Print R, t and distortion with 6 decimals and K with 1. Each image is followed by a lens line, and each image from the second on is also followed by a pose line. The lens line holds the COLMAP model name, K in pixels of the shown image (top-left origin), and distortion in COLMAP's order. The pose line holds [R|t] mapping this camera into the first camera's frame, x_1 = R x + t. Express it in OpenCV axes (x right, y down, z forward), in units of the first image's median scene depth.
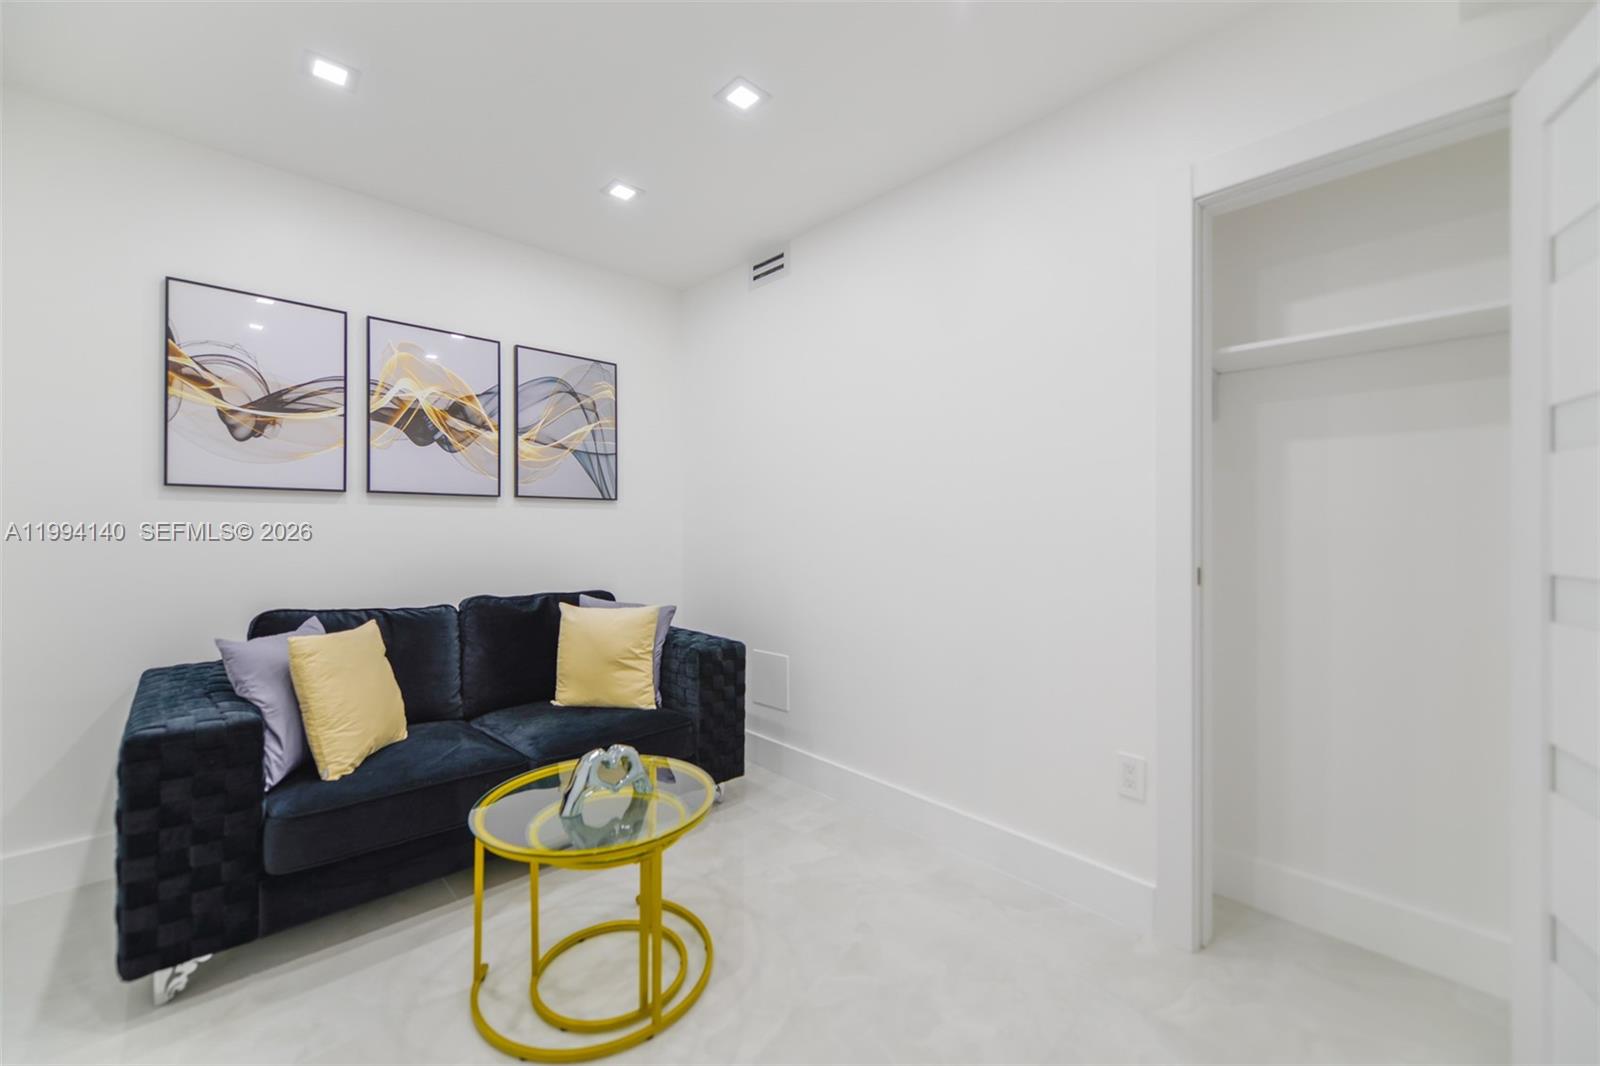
lens RADIAL K [[628.3, 0, 799.4], [0, 628.3, 530.0], [0, 0, 1]] dist [-0.003057, -0.001906]
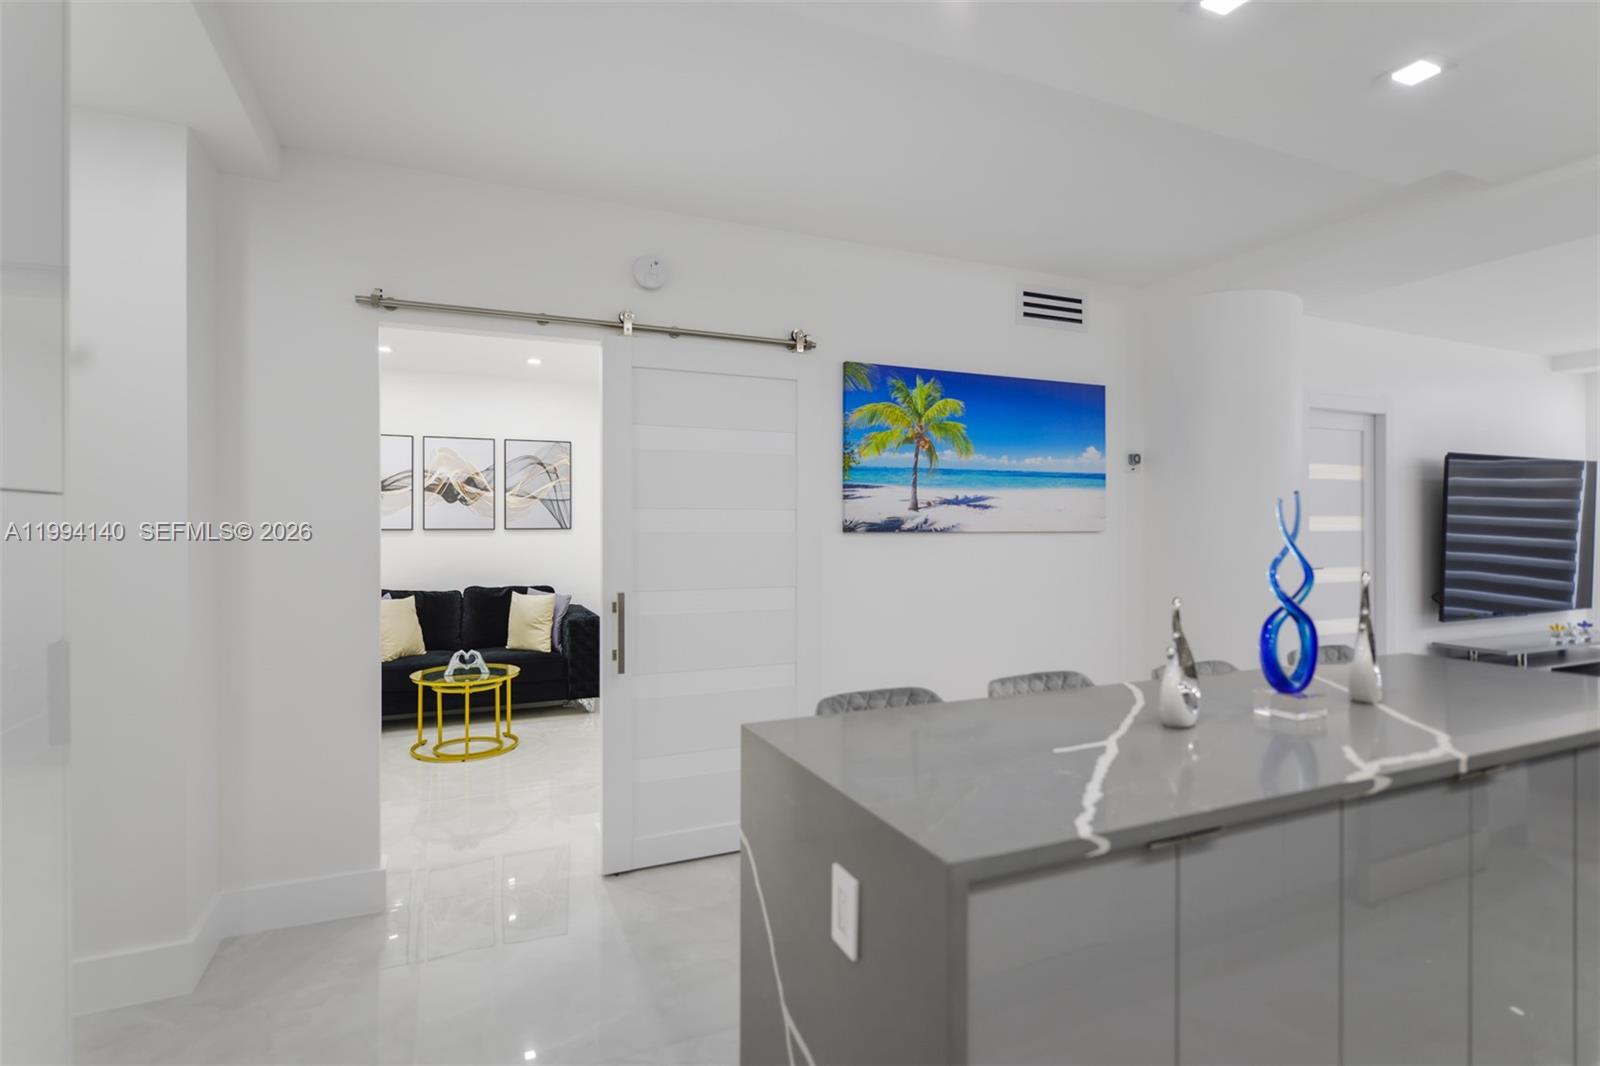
lens RADIAL K [[822.8, 0, 806.9], [0, 822.8, 524.7], [0, 0, 1]] dist [-0.006291, 0.001771]
pose [[0.936834, -0.000754, -0.349773, 1.190962], [-0.000890, 0.999989, -0.004538, -0.061368], [0.349772, 0.004562, 0.936824, -0.864366]]
